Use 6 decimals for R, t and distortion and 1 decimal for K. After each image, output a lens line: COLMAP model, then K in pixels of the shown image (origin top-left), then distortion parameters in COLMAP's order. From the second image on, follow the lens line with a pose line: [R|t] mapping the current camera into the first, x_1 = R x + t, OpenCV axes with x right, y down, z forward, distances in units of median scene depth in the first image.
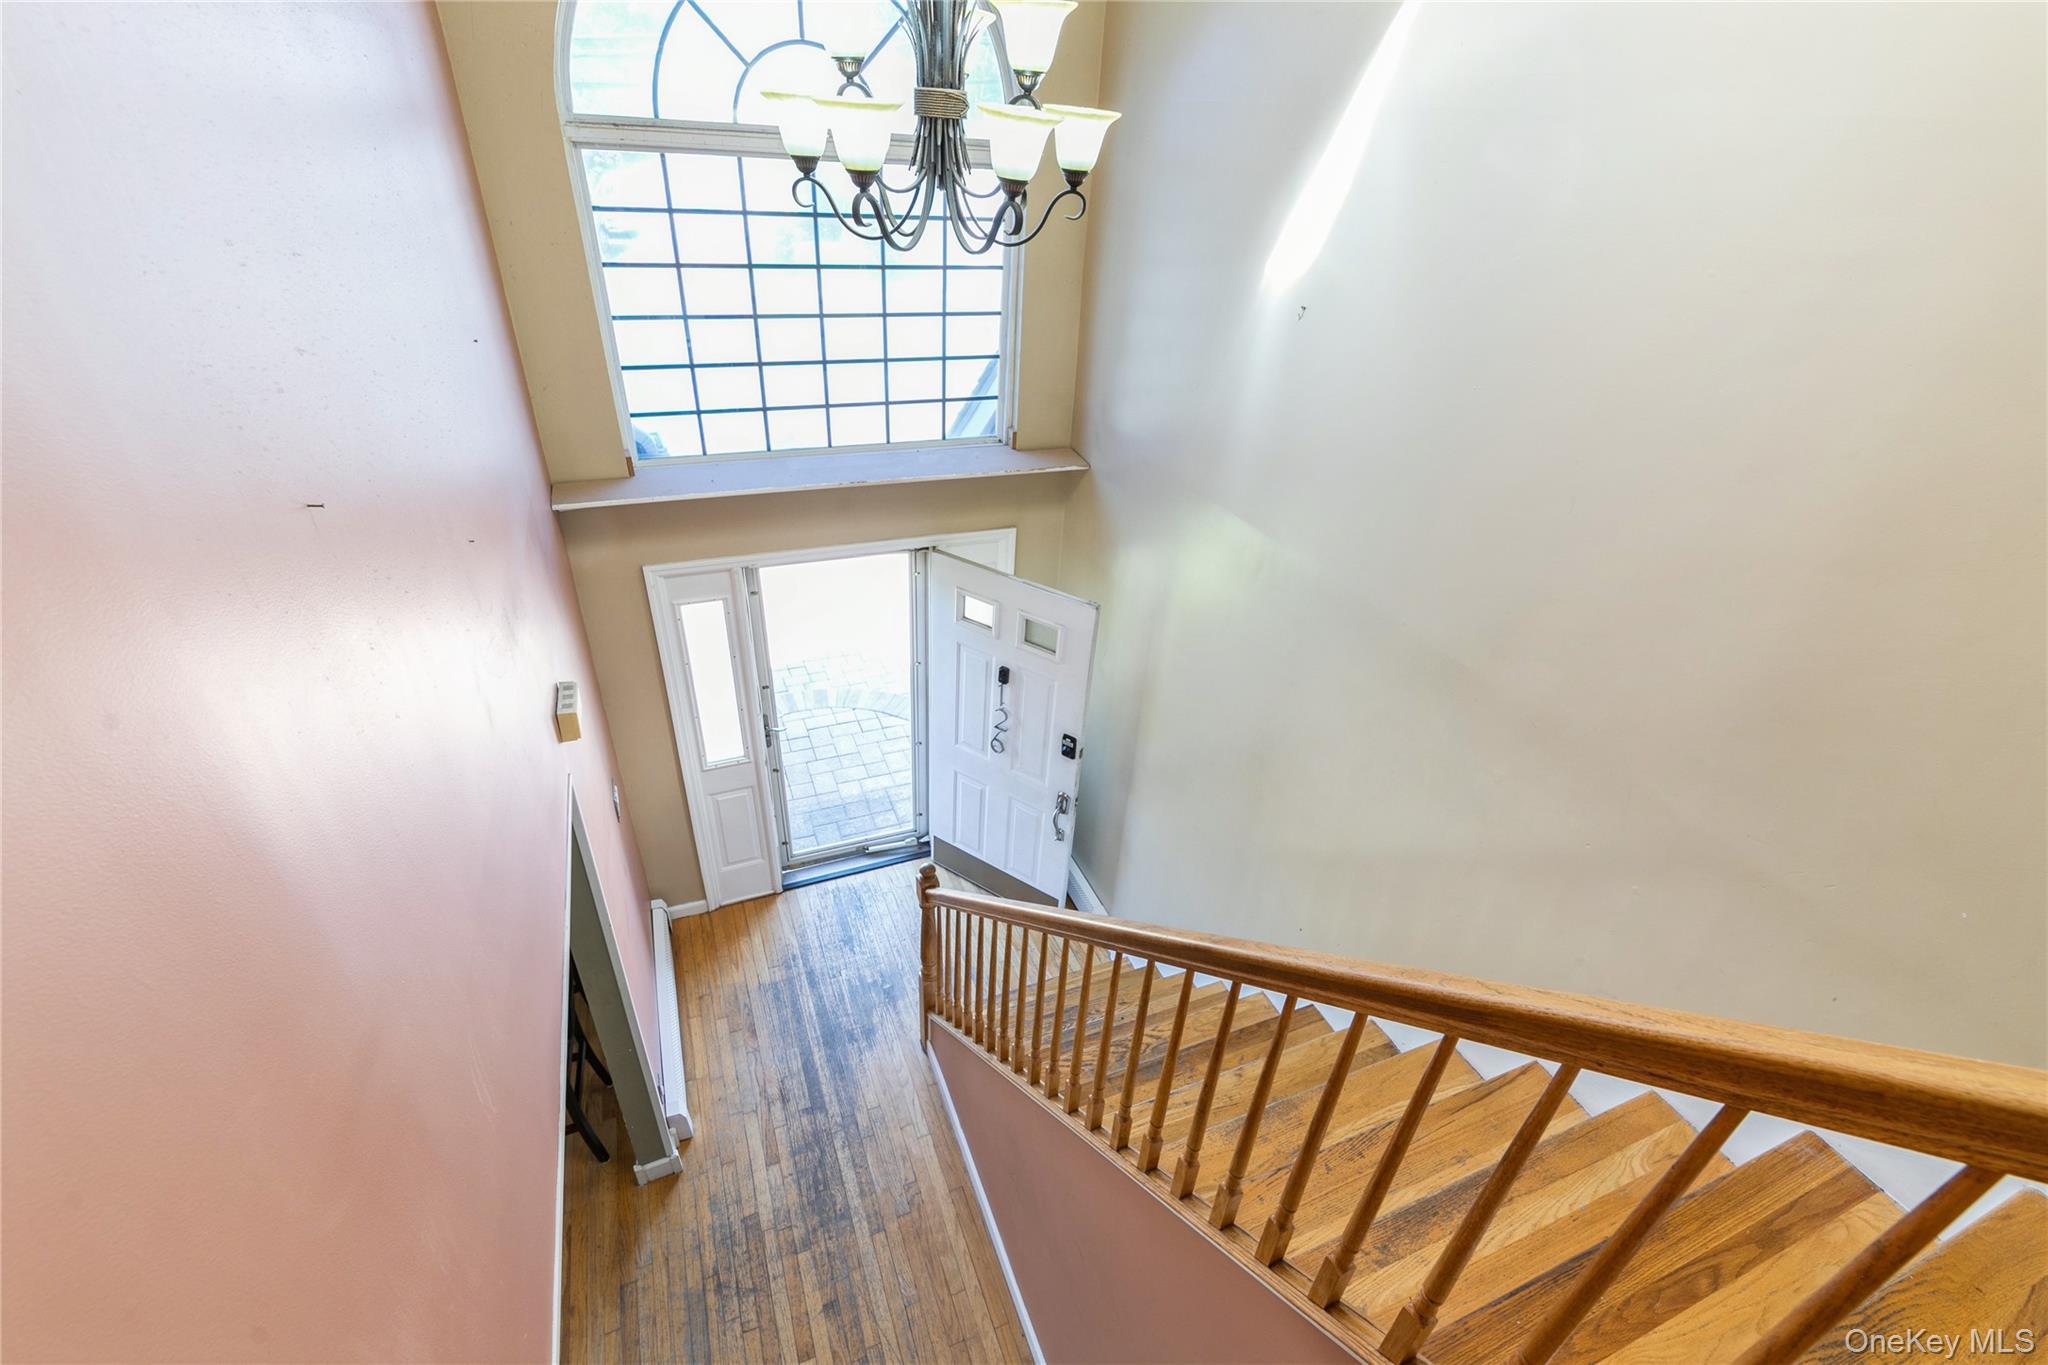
lens RADIAL K [[902.2, 0, 1033.8], [0, 902.2, 683.0], [0, 0, 1]] dist [-0.001032, -0.000067]
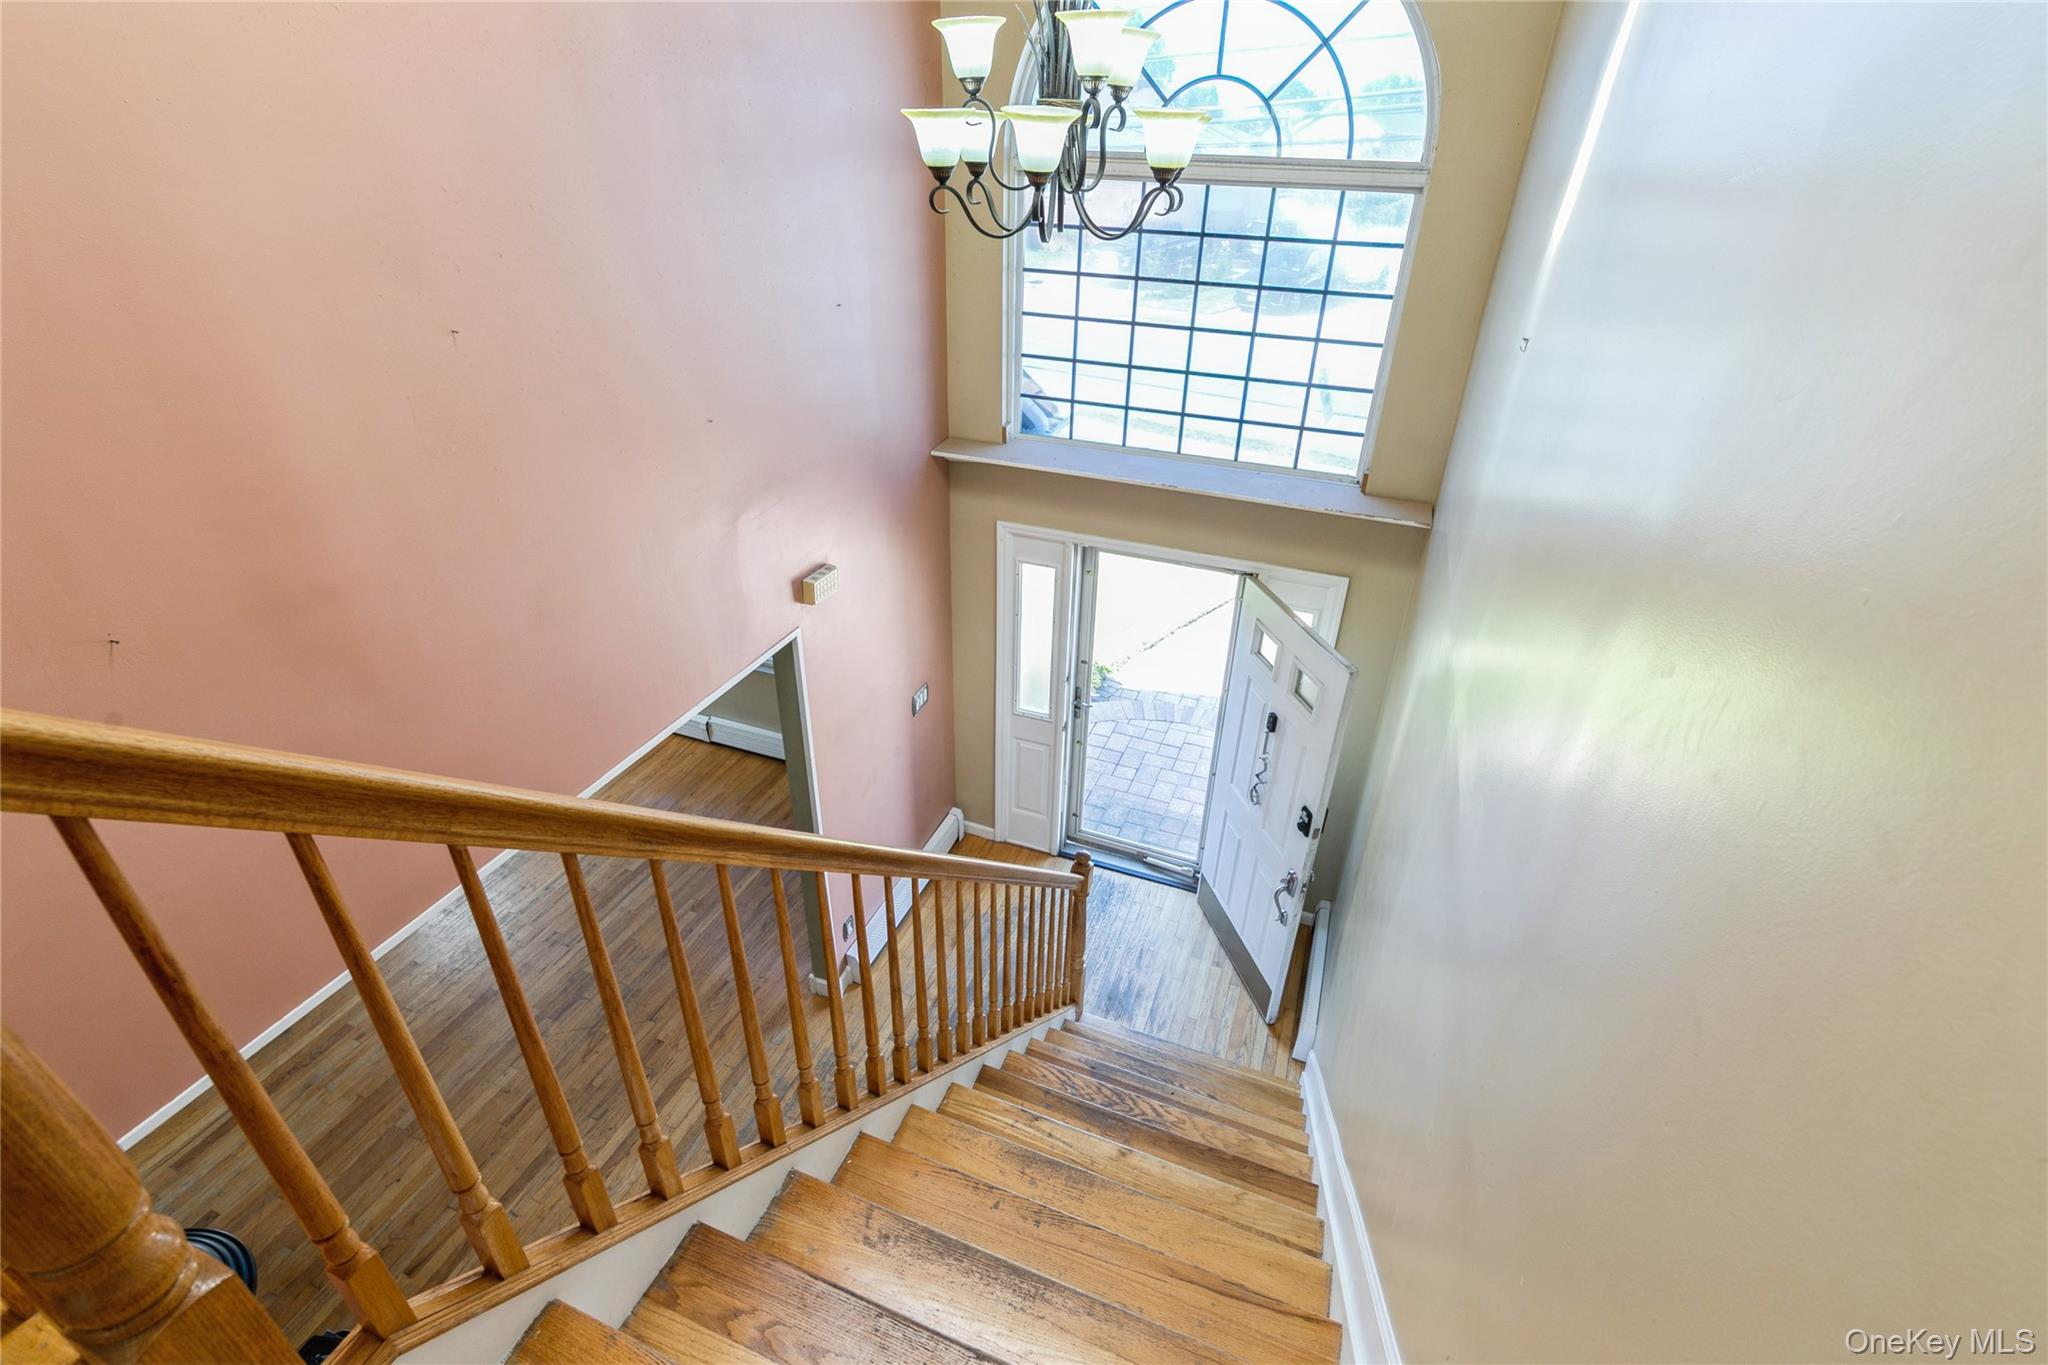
lens RADIAL K [[941.6, 0, 1024.0], [0, 941.6, 682.5], [0, 0, 1]] dist [0.002697, 0.000274]
pose [[0.718618, 0.311069, -0.621952, 0.391778], [-0.353852, 0.933499, 0.058041, -0.013606], [0.598646, 0.178370, 0.780902, 0.085009]]
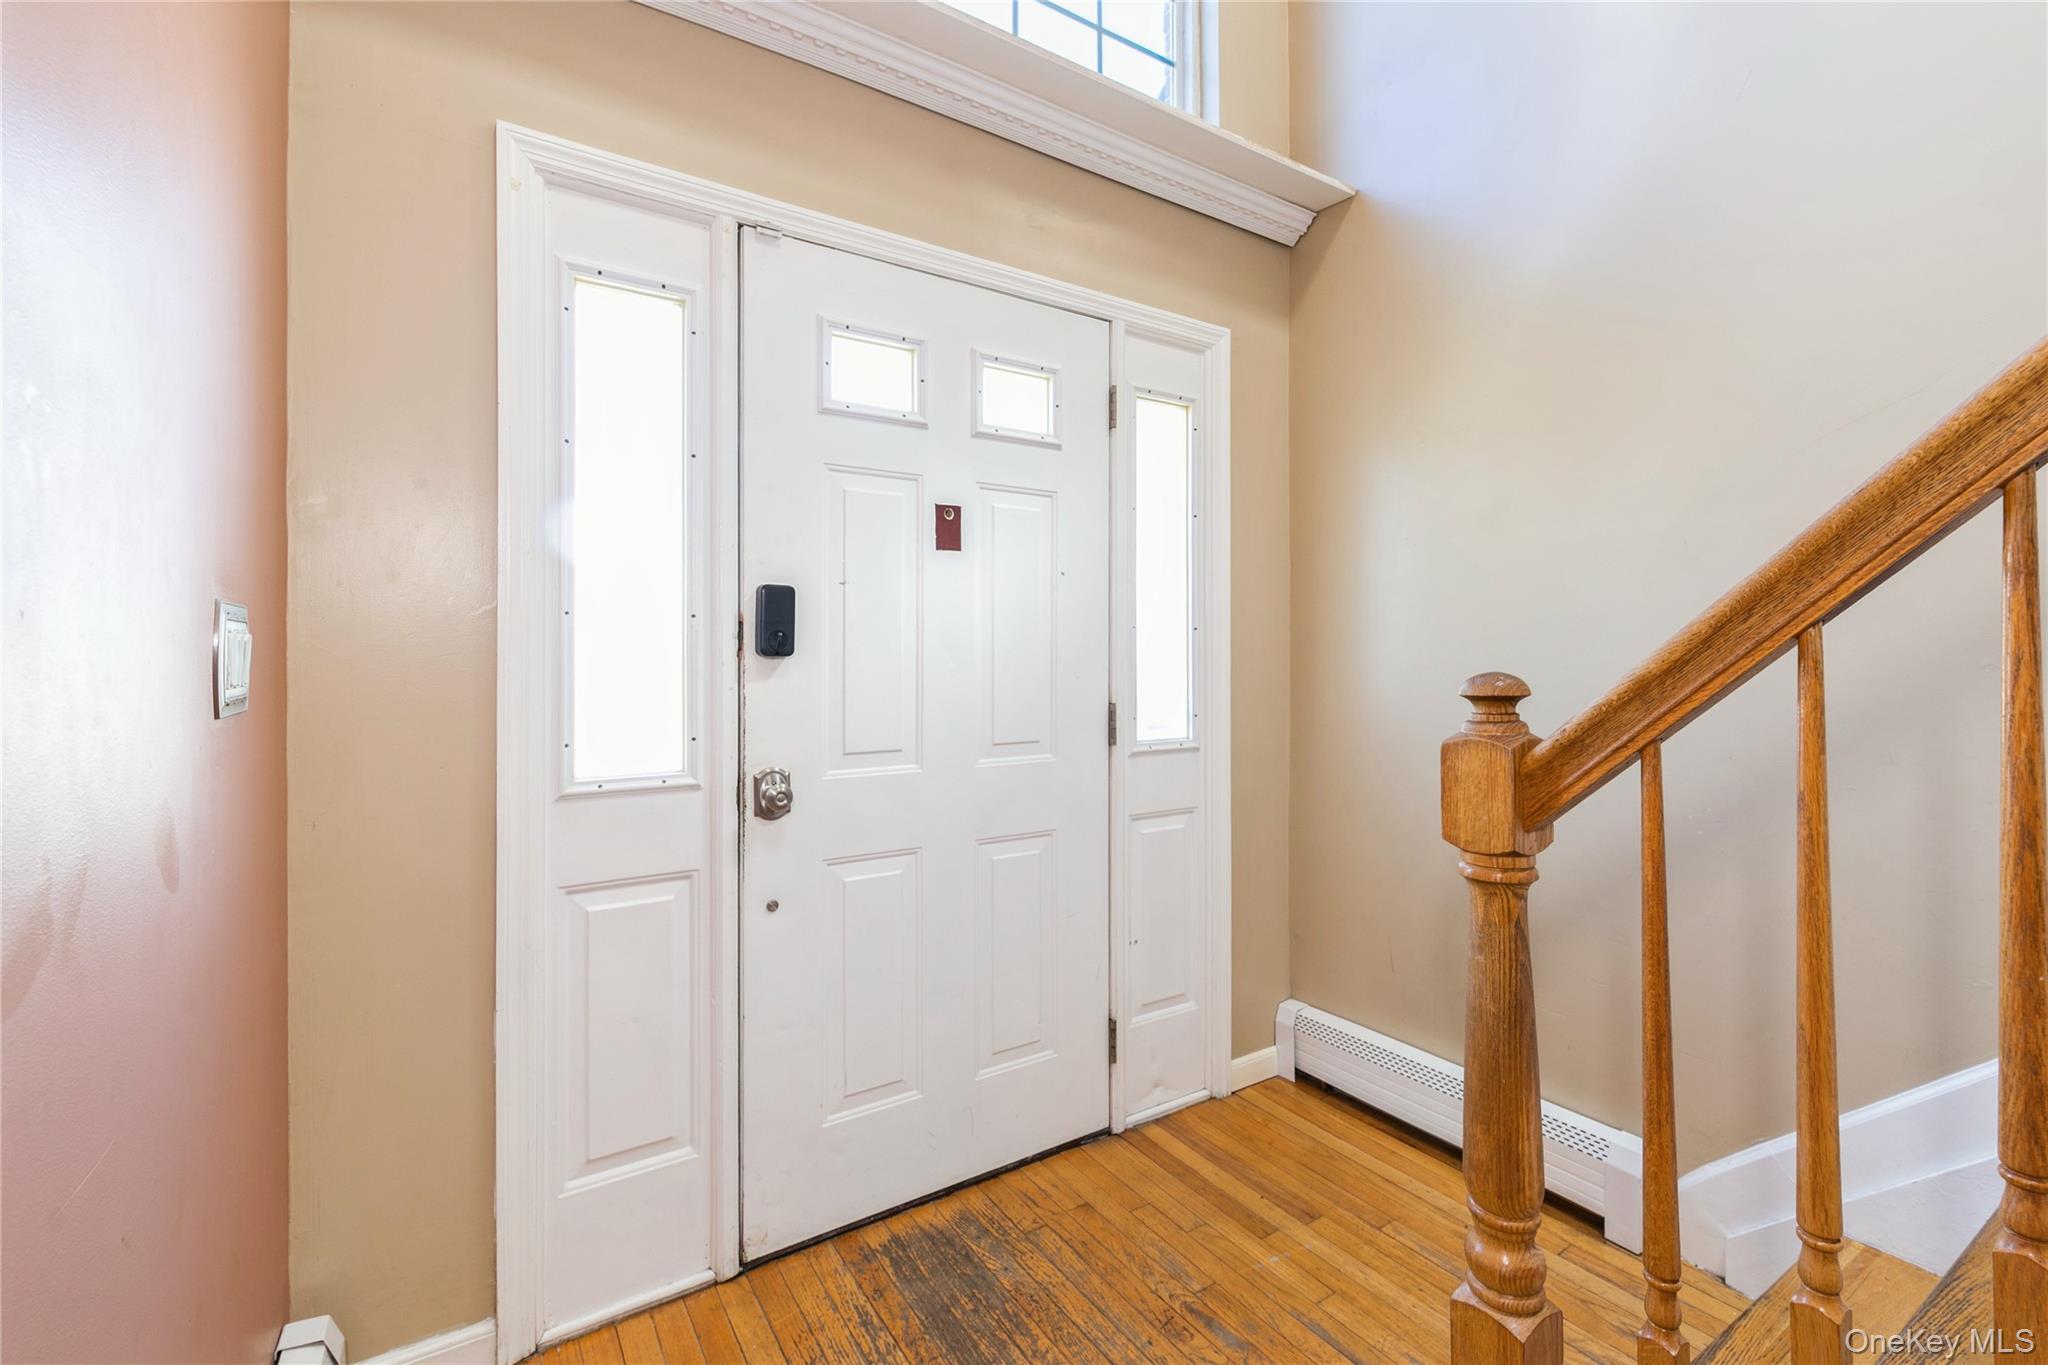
lens RADIAL K [[892.8, 0, 1032.7], [0, 892.8, 652.3], [0, 0, 1]] dist [0.000837, 0.000132]
pose [[0.981772, -0.061422, 0.179866, -0.264464], [0.148779, 0.837260, -0.526175, 0.279025], [-0.118276, 0.543344, 0.831137, 0.710697]]
